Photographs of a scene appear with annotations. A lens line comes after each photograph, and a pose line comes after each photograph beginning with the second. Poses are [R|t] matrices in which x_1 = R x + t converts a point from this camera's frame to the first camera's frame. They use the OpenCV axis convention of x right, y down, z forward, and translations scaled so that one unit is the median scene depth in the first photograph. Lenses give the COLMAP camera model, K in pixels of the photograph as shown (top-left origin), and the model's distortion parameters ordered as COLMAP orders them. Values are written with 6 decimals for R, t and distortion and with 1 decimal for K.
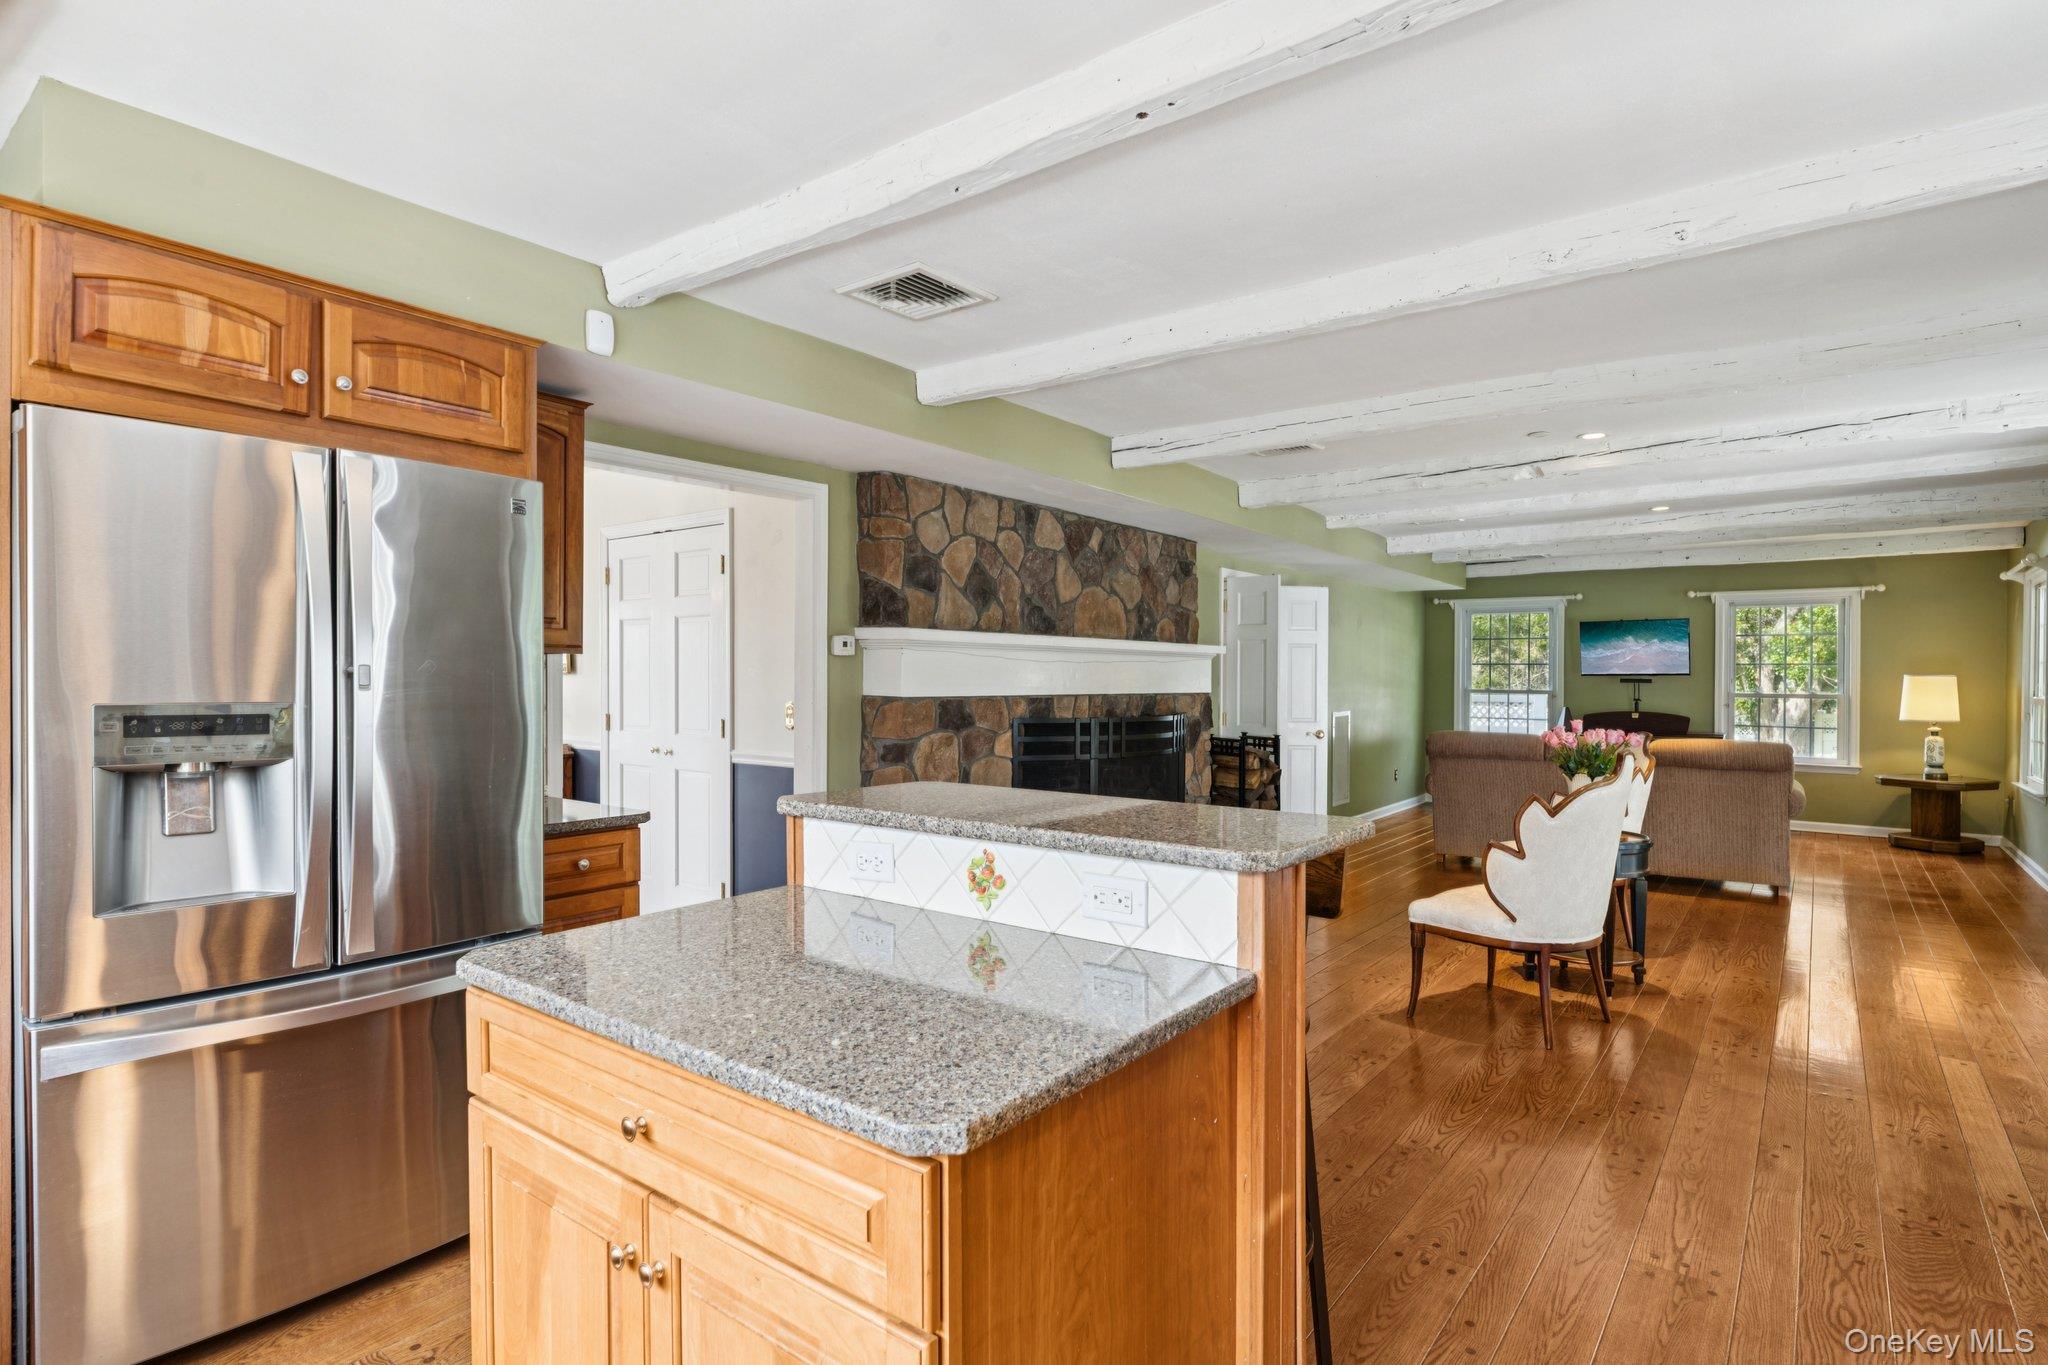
lens RADIAL K [[1040.1, 0, 1020.9], [0, 1040.1, 668.5], [0, 0, 1]] dist [-0.011137, 0.000112]
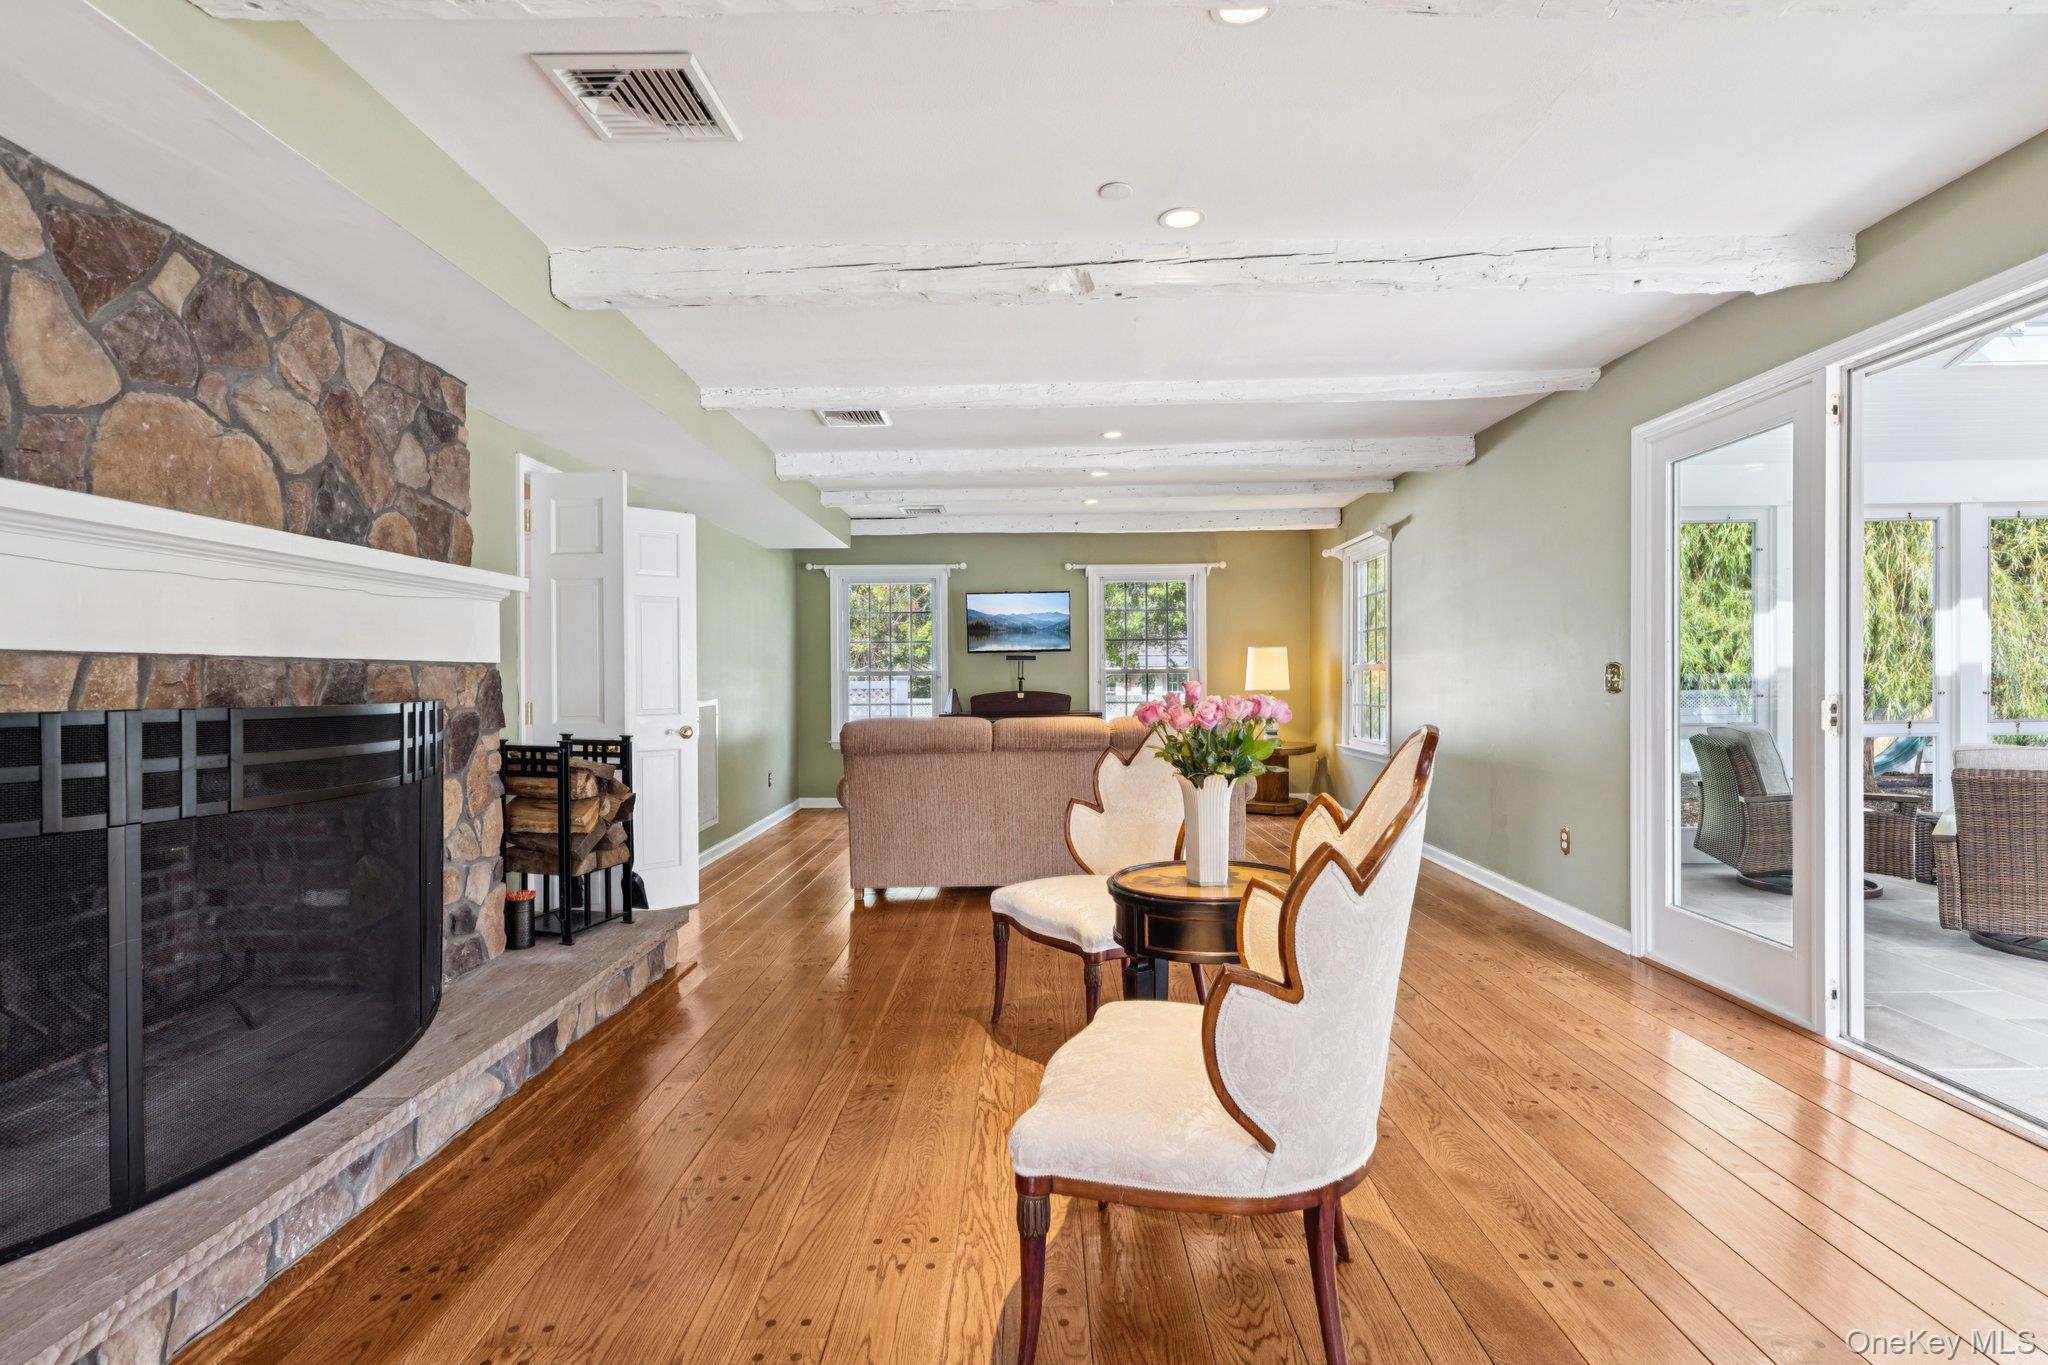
lens RADIAL K [[1002.2, 0, 1035.4], [0, 1002.2, 672.6], [0, 0, 1]] dist [0.001334, -0.001373]
pose [[0.791315, -0.013285, 0.611264, 0.085477], [0.011710, 0.999910, 0.006574, 0.028261], [-0.611296, 0.001956, 0.791399, 0.421300]]
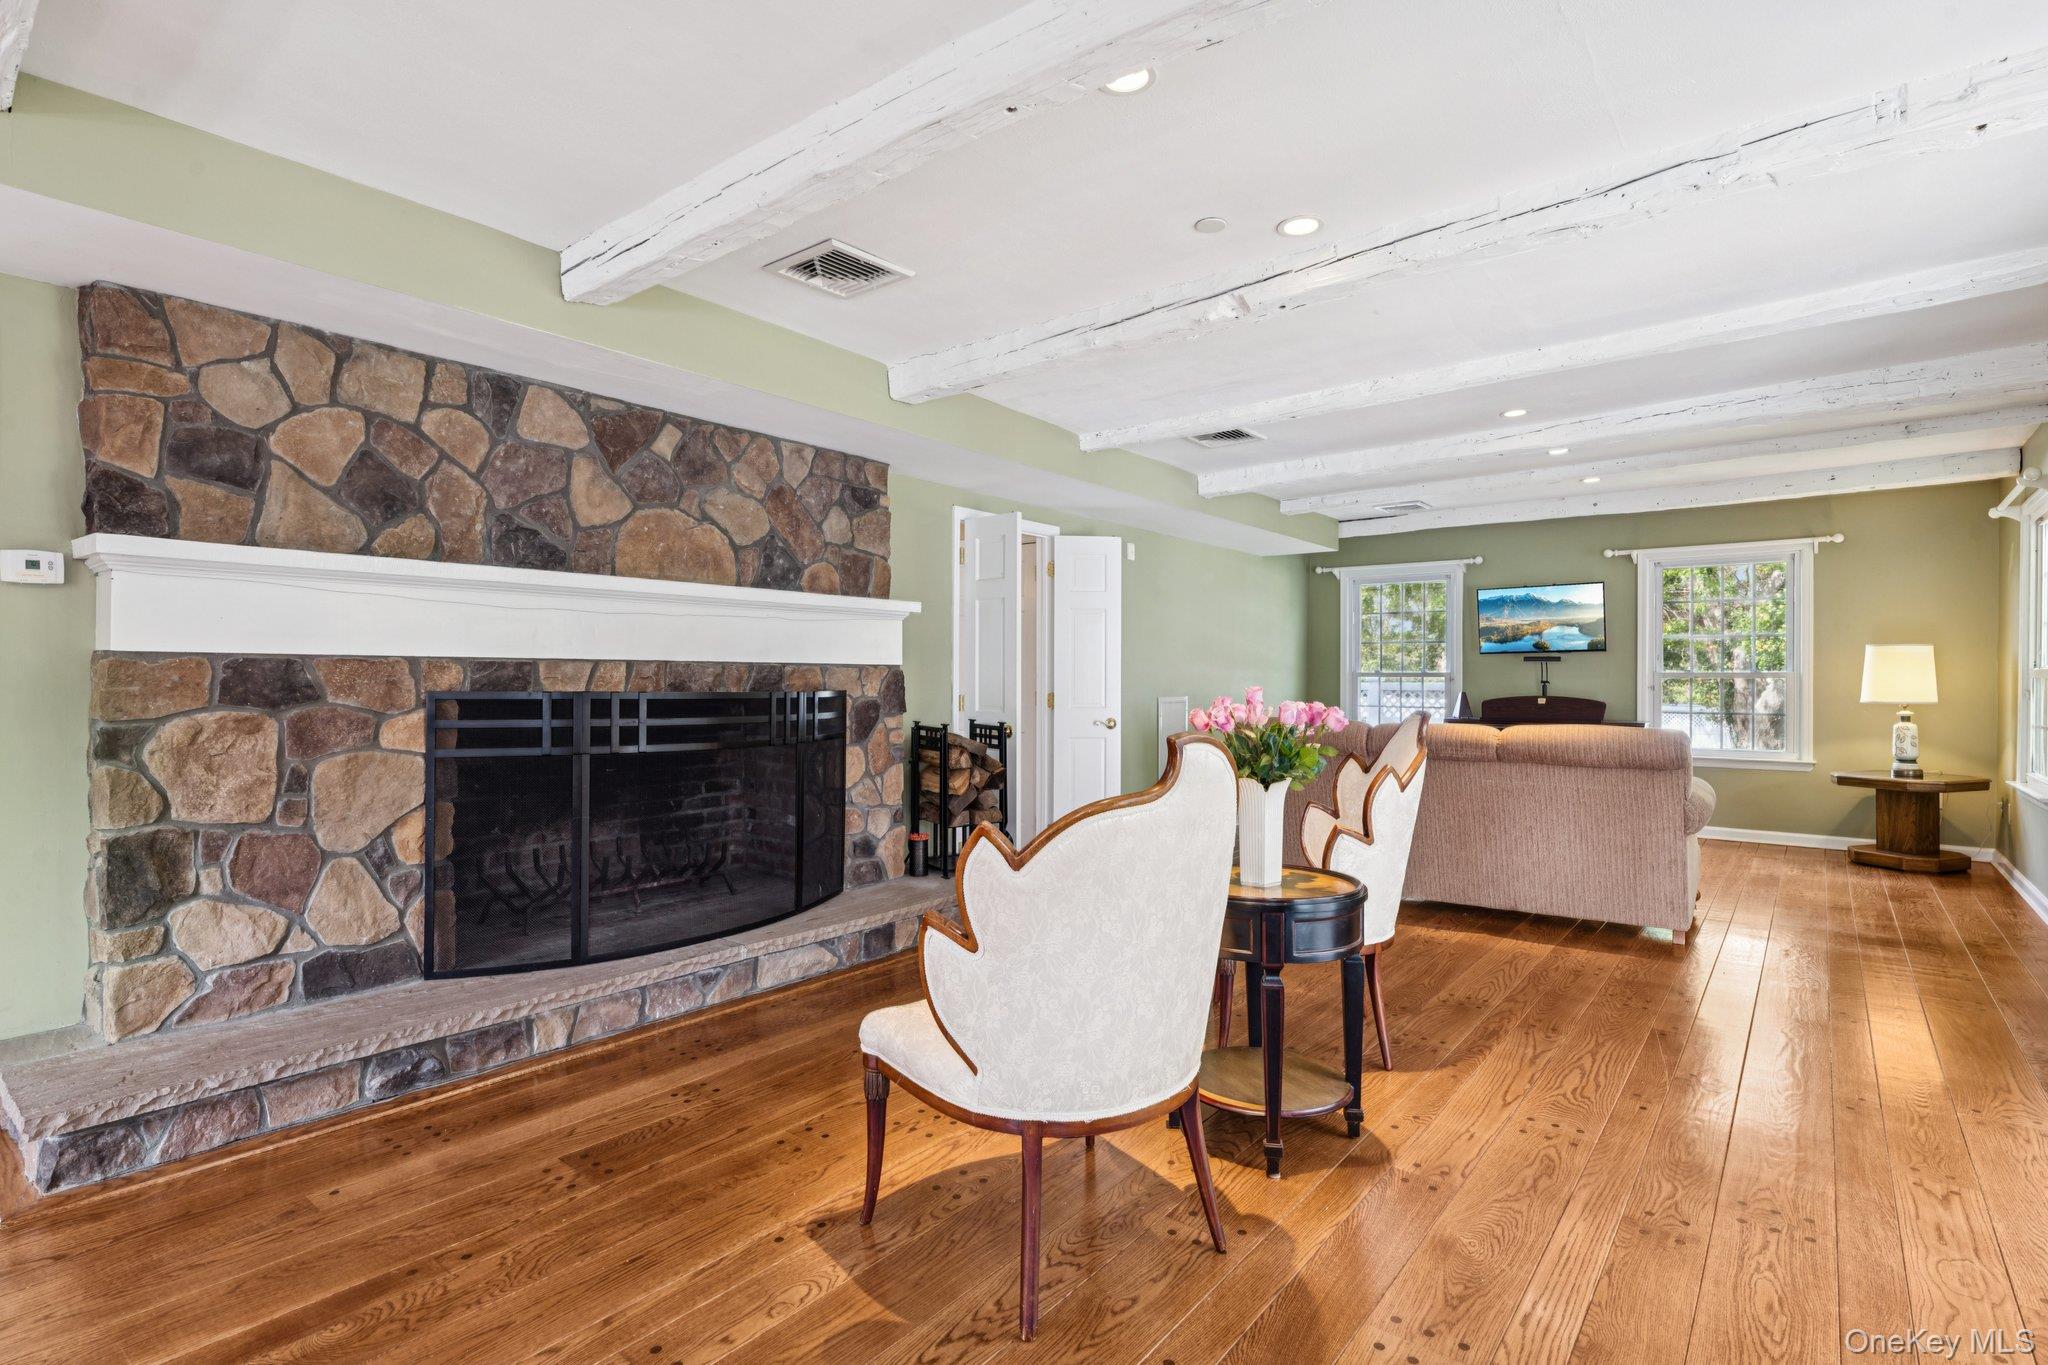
lens RADIAL K [[996.5, 0, 1029.7], [0, 996.5, 670.4], [0, 0, 1]] dist [-0.004095, -0.000979]
pose [[0.999895, -0.005332, -0.013499, 0.286750], [0.005325, 0.999986, -0.000494, 0.028084], [0.013502, 0.000422, 0.999909, 0.293260]]
